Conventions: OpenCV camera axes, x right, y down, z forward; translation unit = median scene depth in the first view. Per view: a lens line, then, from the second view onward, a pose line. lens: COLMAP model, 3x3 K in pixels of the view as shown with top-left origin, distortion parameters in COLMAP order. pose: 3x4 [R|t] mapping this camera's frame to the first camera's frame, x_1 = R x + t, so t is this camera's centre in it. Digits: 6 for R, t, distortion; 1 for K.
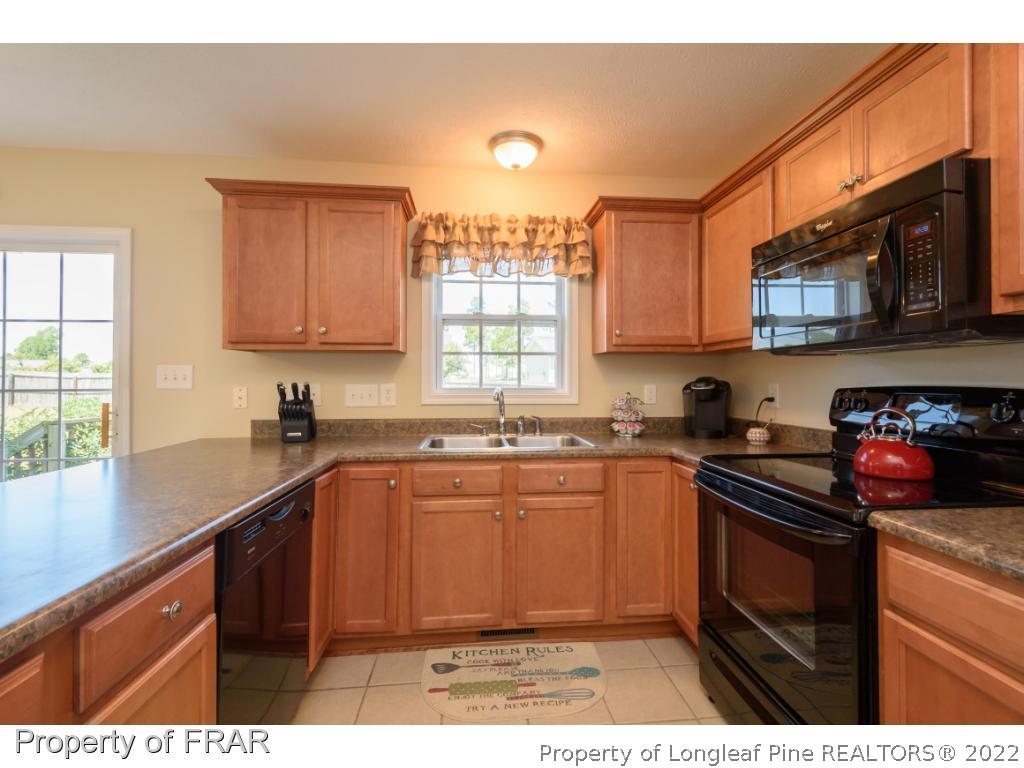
lens RADIAL K [[450.0, 0, 513.4], [0, 450.0, 381.2], [0, 0, 1]] dist [0.014705, -0.000107]
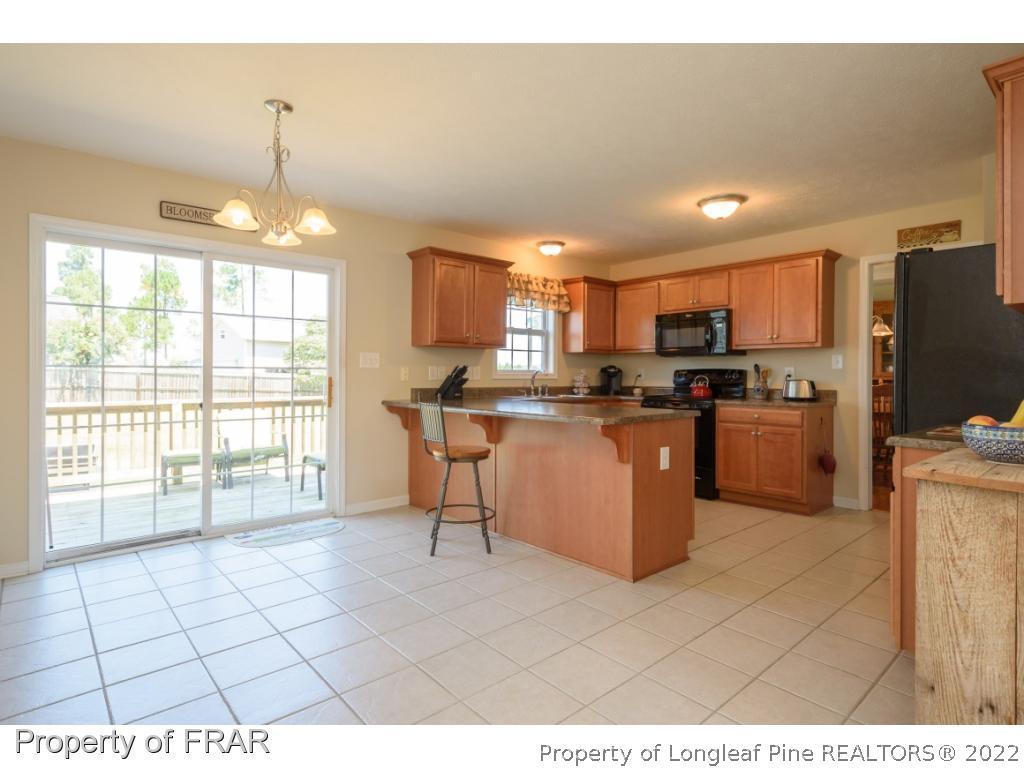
lens RADIAL K [[538.4, 0, 512.3], [0, 538.4, 381.3], [0, 0, 1]] dist [-0.005987, -0.001650]
pose [[0.809648, -0.000854, 0.586915, -1.394088], [-0.006912, 0.999916, 0.010991, 0.038048], [-0.586875, -0.012955, 0.809574, -0.732611]]
